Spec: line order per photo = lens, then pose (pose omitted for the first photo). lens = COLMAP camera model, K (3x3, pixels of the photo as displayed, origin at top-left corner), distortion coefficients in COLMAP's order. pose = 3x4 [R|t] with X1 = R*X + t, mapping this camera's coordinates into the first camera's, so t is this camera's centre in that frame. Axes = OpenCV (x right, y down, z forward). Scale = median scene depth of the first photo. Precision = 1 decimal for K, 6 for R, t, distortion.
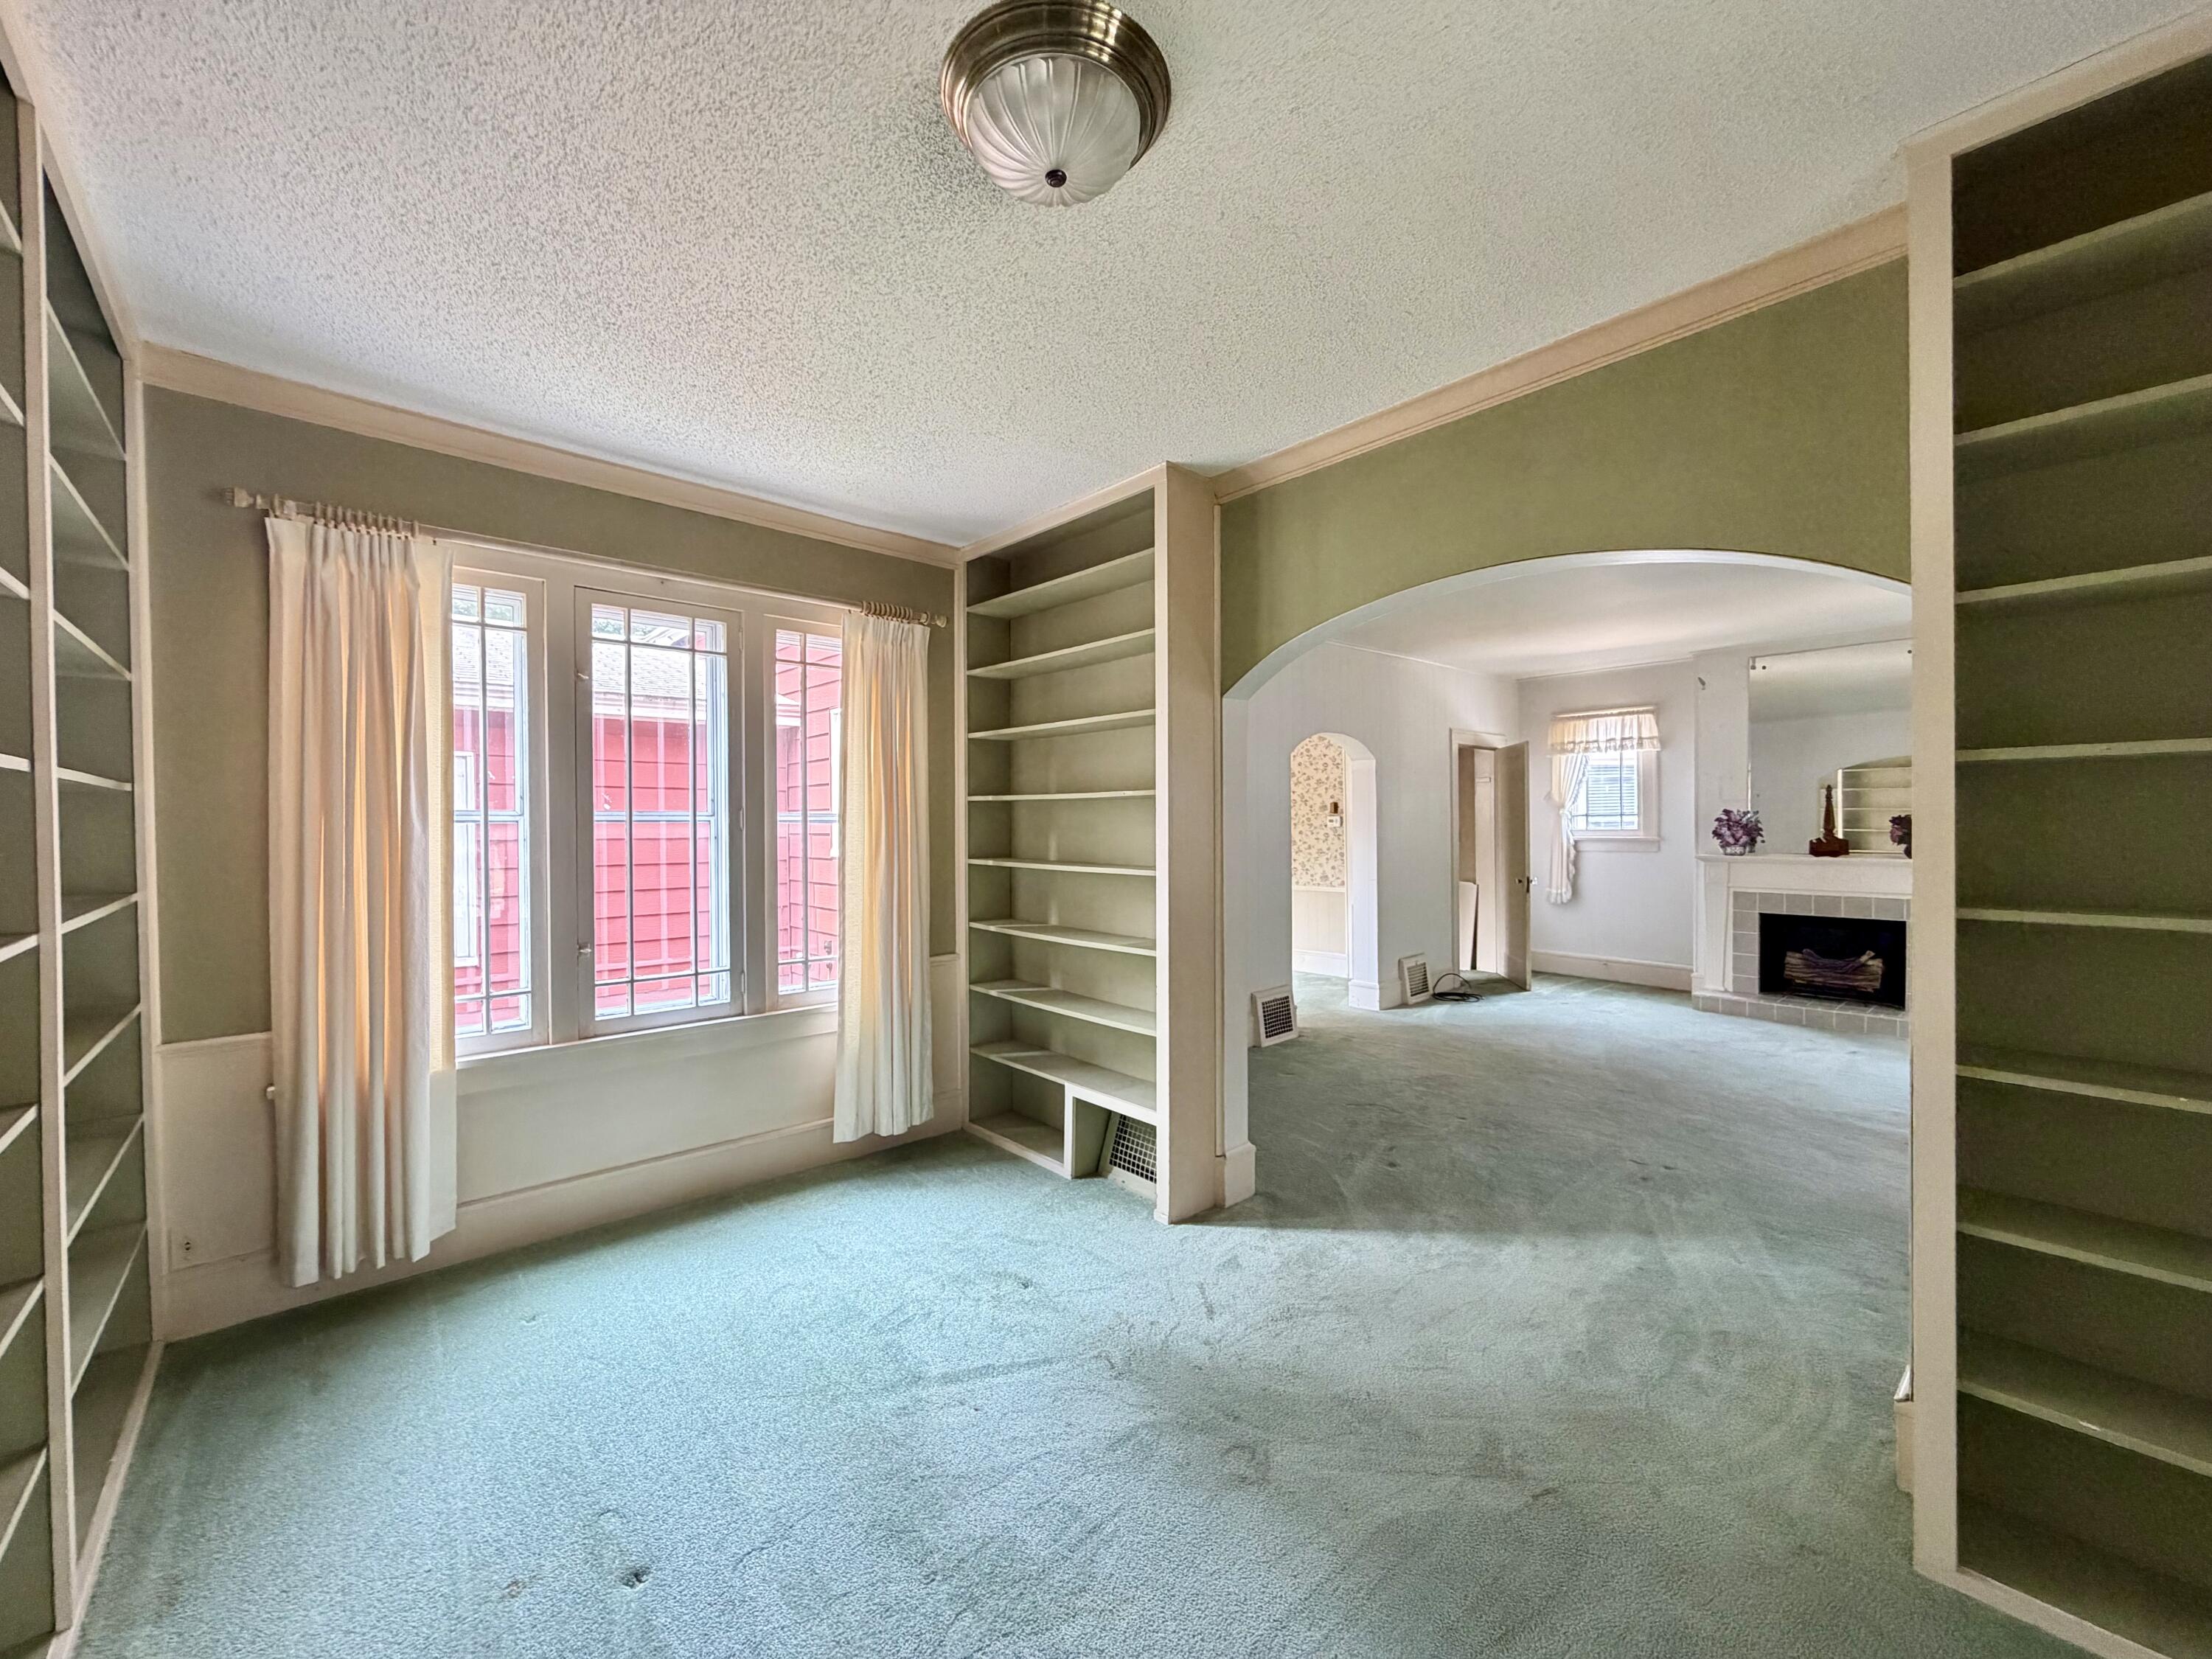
lens RADIAL K [[886.0, 0, 1096.5], [0, 886.0, 824.5], [0, 0, 1]] dist [0.002157, 0.000422]
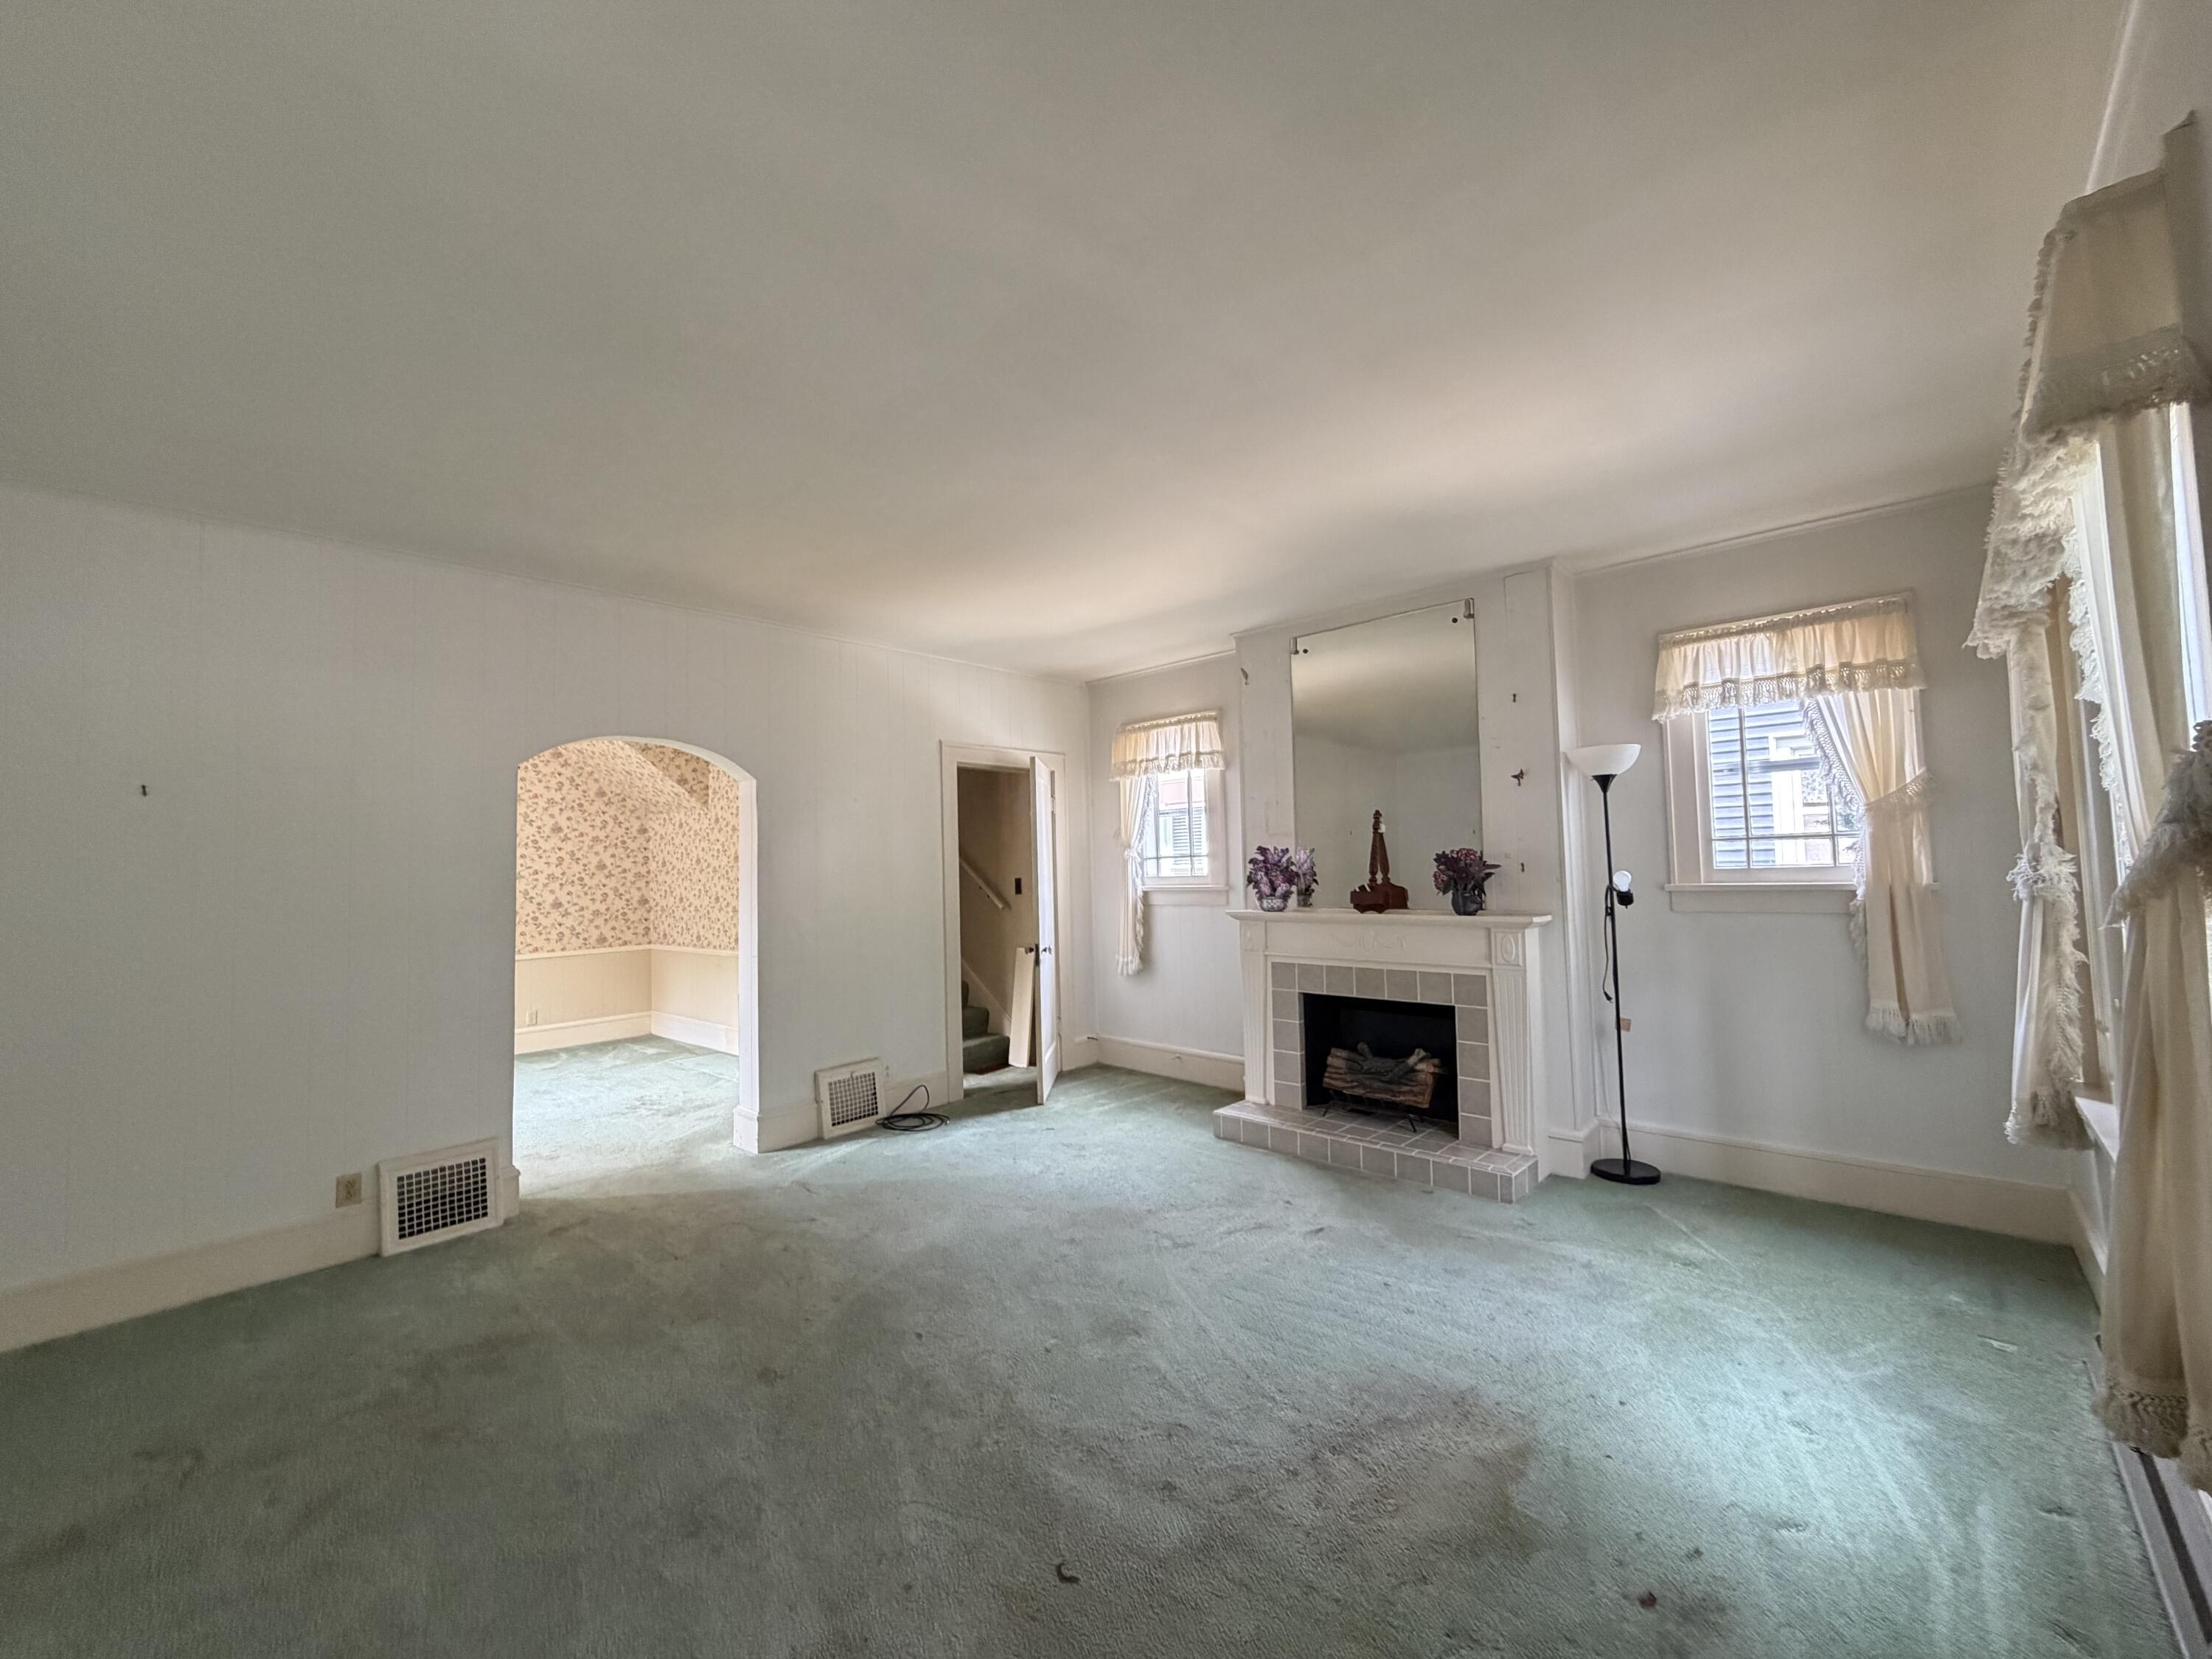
lens RADIAL K [[886.0, 0, 1105.0], [0, 886.0, 823.7], [0, 0, 1]] dist [0.002157, 0.000422]
pose [[0.994858, -0.004458, 0.101180, 0.512396], [0.010512, 0.998180, -0.059377, 0.005689], [-0.100732, 0.060136, 0.993095, 0.302163]]
